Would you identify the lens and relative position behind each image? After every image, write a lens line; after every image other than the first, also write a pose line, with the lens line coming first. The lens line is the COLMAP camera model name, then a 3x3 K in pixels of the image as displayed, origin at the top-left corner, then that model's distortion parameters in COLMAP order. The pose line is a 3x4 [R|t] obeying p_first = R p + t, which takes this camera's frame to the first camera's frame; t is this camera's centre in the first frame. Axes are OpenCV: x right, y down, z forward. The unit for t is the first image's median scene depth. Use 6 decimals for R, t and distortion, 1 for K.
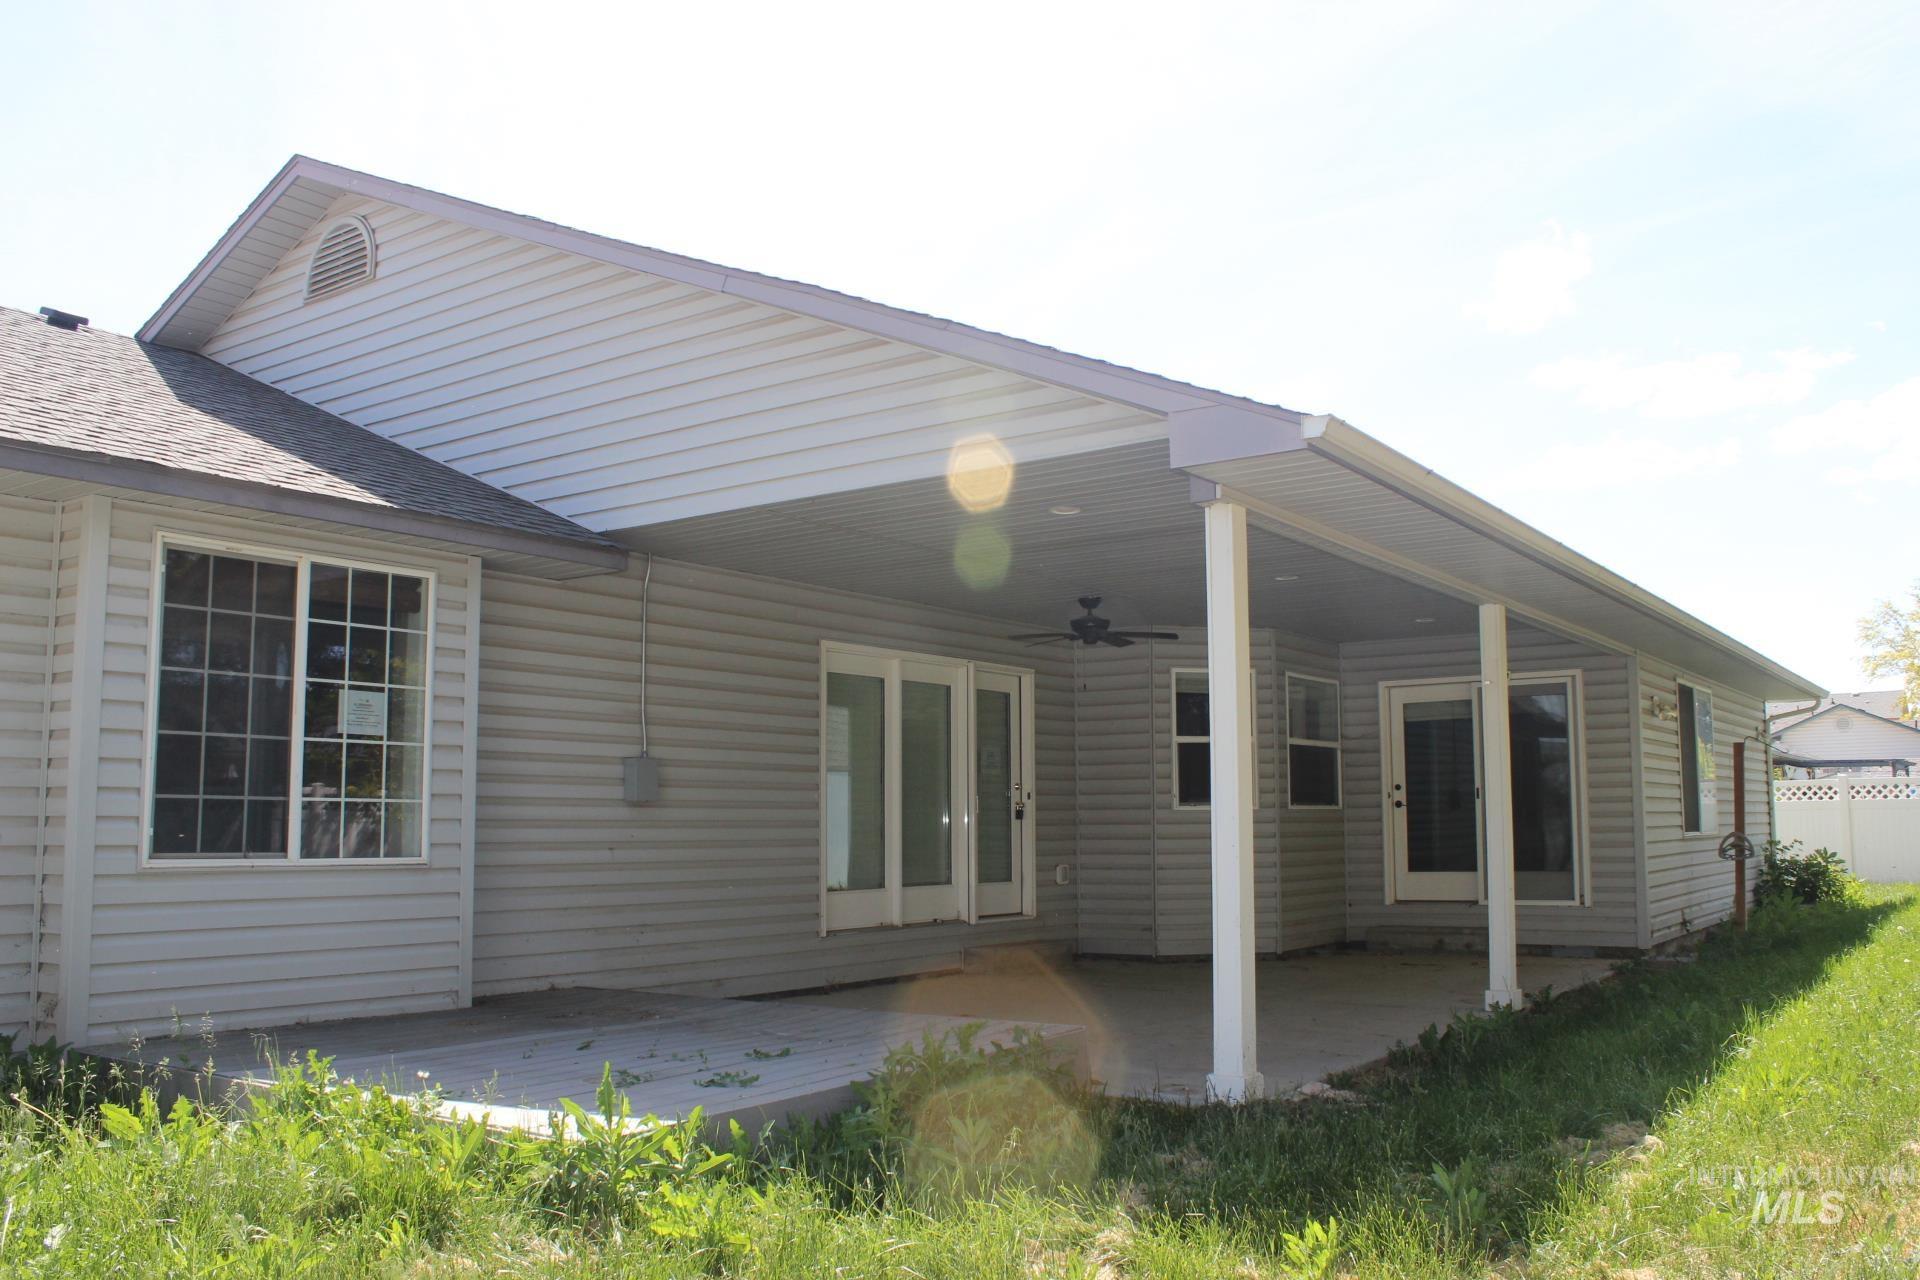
lens RADIAL K [[1606.7, 0, 958.7], [0, 1606.7, 643.2], [0, 0, 1]] dist [-0.143178, 0.108249]
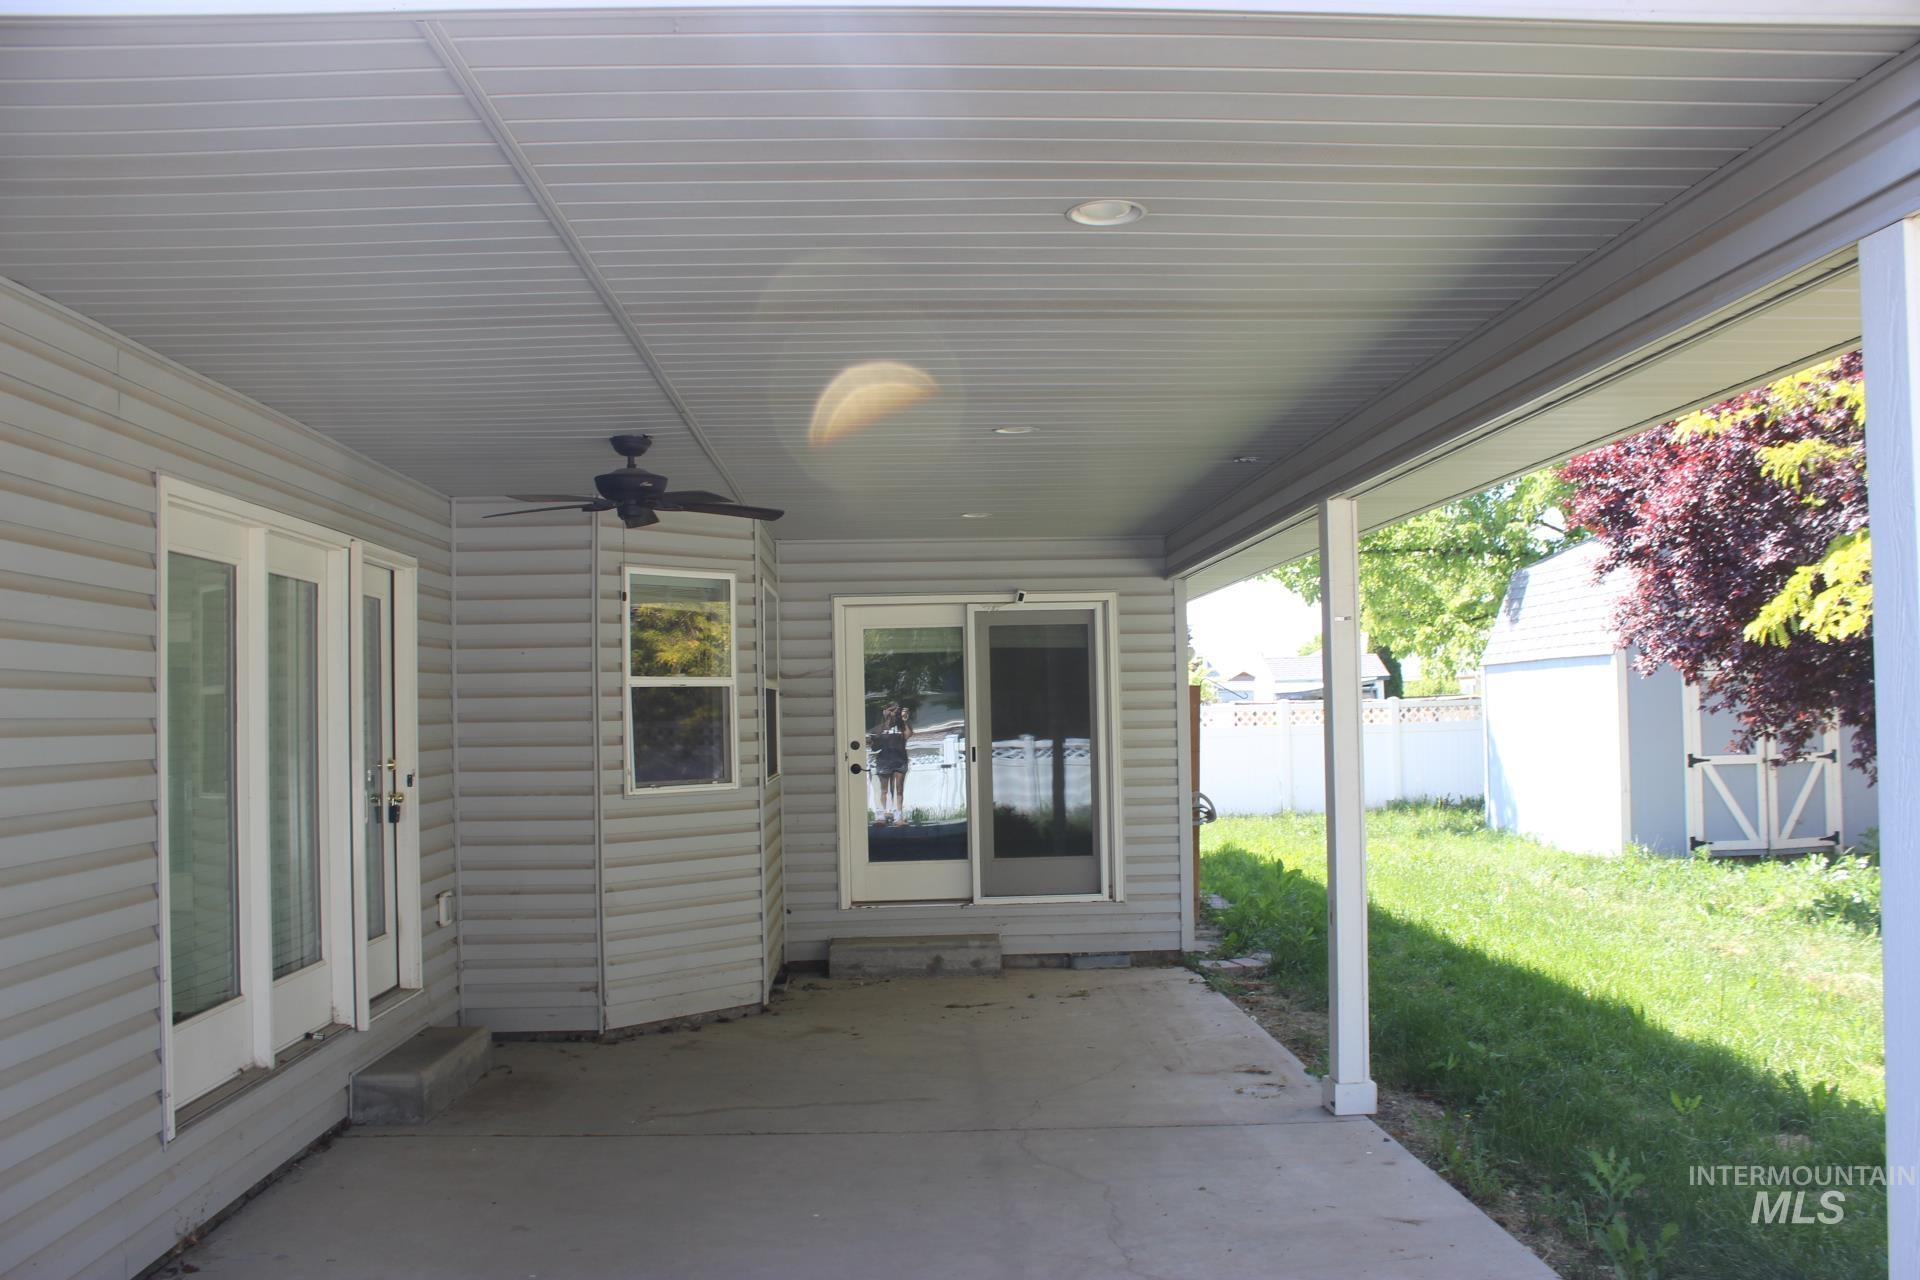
lens RADIAL K [[1606.7, 0, 955.8], [0, 1606.7, 643.3], [0, 0, 1]] dist [-0.143178, 0.108249]
pose [[0.789824, 0.015958, 0.613127, -0.148052], [-0.053538, 0.997639, 0.043002, 0.011821], [-0.610993, -0.066789, 0.788813, 0.439712]]
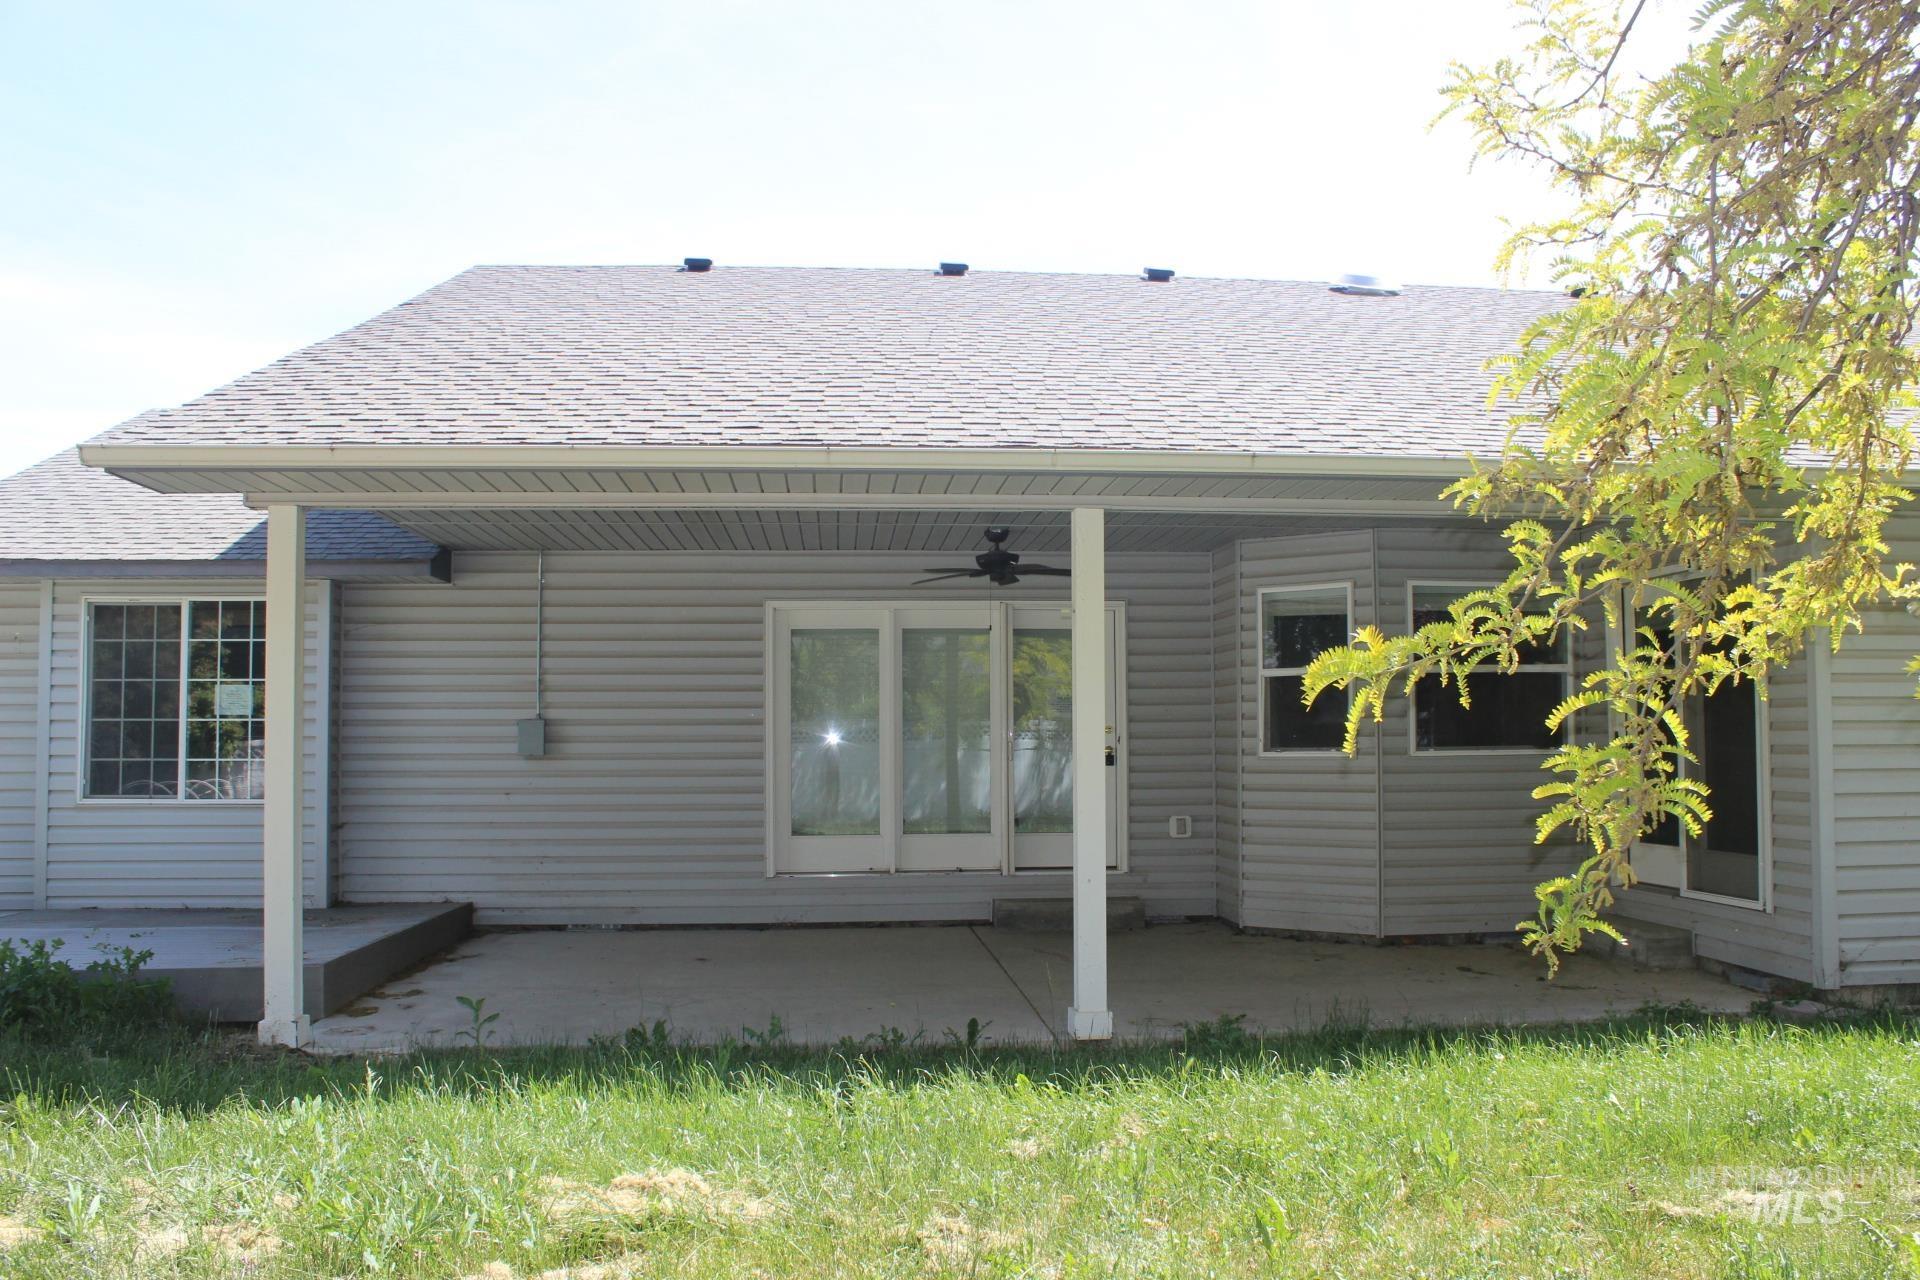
lens RADIAL K [[1606.7, 0, 963.9], [0, 1606.7, 642.5], [0, 0, 1]] dist [-0.143178, 0.108249]
pose [[0.649709, -0.043115, -0.758959, 0.682780], [0.089247, 0.995812, 0.019829, 0.013706], [0.754926, -0.080618, 0.650836, 0.340428]]
